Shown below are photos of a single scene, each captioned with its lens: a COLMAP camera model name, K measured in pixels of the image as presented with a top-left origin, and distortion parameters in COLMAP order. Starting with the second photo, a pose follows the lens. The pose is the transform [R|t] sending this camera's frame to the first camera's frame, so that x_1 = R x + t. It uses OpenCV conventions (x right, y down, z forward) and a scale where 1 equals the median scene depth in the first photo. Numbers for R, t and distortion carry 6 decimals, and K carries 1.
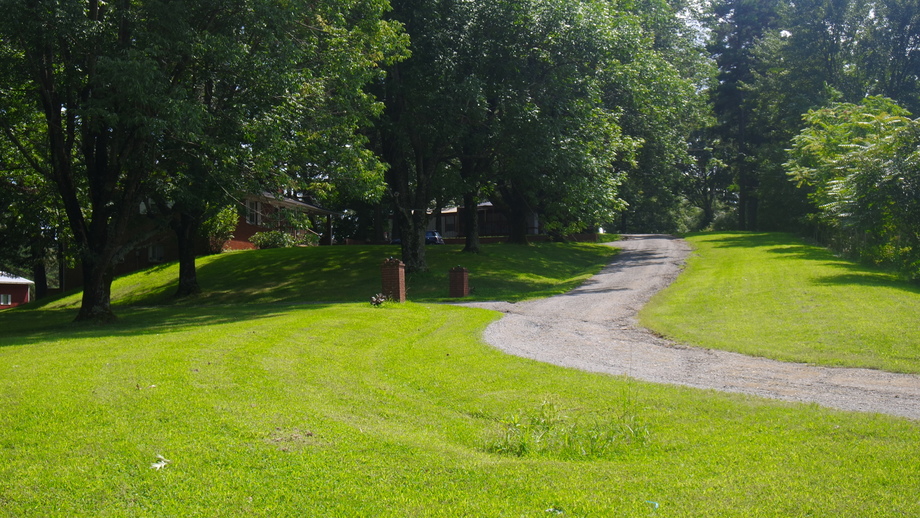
lens RADIAL K [[1184.8, 0, 435.6], [0, 1184.8, 259.7], [0, 0, 1]] dist [0.065319, -0.024308]
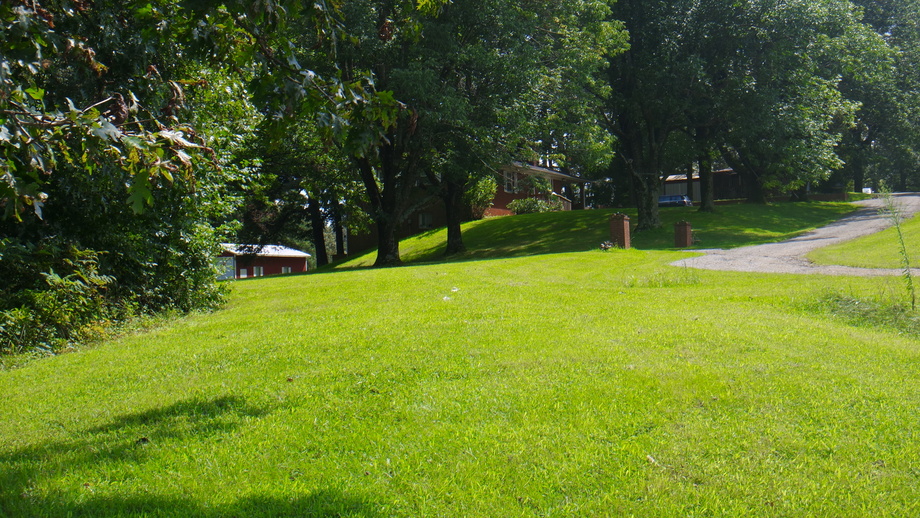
lens RADIAL K [[1315.6, 0, 460.0], [0, 1315.6, 259.0], [0, 0, 1]] dist [0.068021, -0.083868]
pose [[0.980574, -0.018303, -0.195294, 0.052195], [0.021641, 0.999654, 0.014972, 0.017170], [0.194953, -0.018908, 0.980630, -0.286885]]
